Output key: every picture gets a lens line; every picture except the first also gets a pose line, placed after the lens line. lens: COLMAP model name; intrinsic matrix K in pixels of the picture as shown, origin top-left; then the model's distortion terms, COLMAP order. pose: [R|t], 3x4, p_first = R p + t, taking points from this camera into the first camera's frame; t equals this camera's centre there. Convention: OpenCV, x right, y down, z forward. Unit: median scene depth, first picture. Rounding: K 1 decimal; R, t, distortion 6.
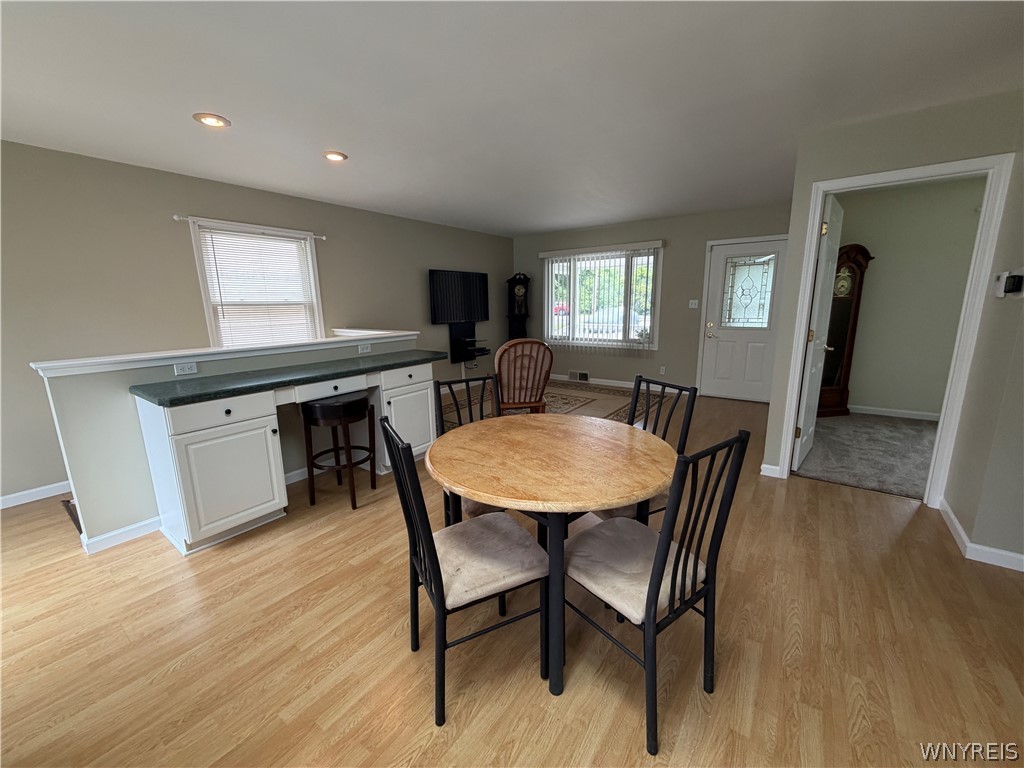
lens RADIAL K [[408.0, 0, 512.0], [0, 408.0, 384.0], [0, 0, 1]] dist [0.000284, 0.000023]
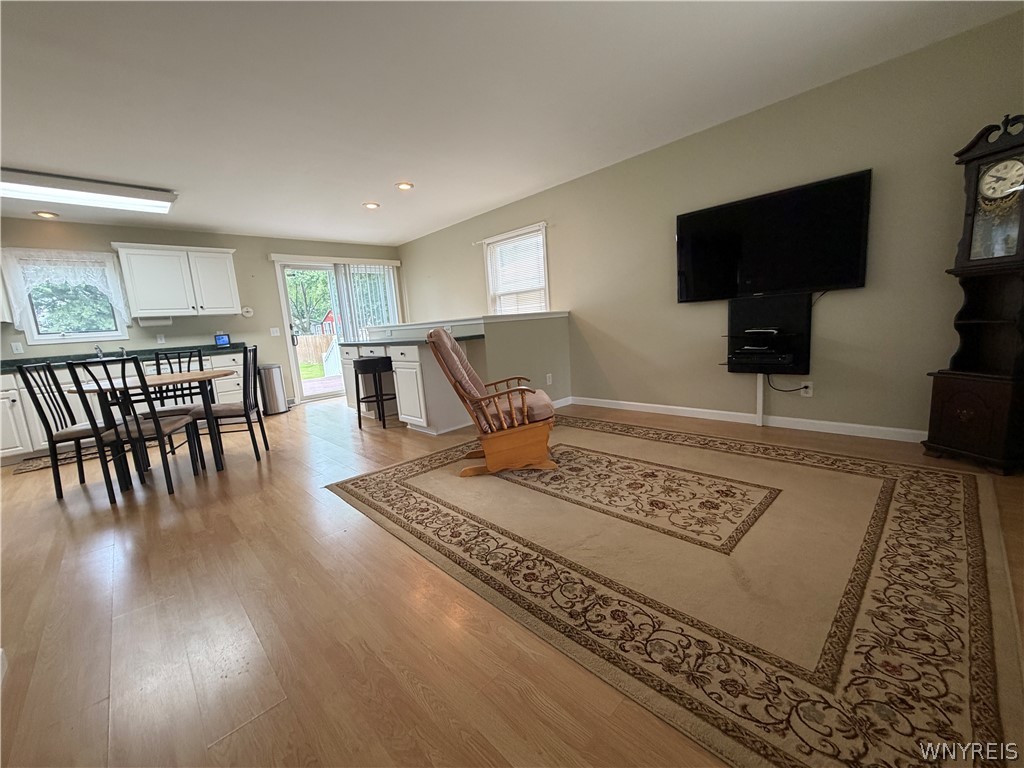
lens RADIAL K [[408.0, 0, 512.0], [0, 408.0, 384.0], [0, 0, 1]] dist [0.000284, 0.000023]
pose [[-0.179314, 0.177103, -0.967720, 0.481078], [-0.118751, 0.972574, 0.199995, -0.117573], [0.976598, 0.150780, -0.153365, 0.848294]]
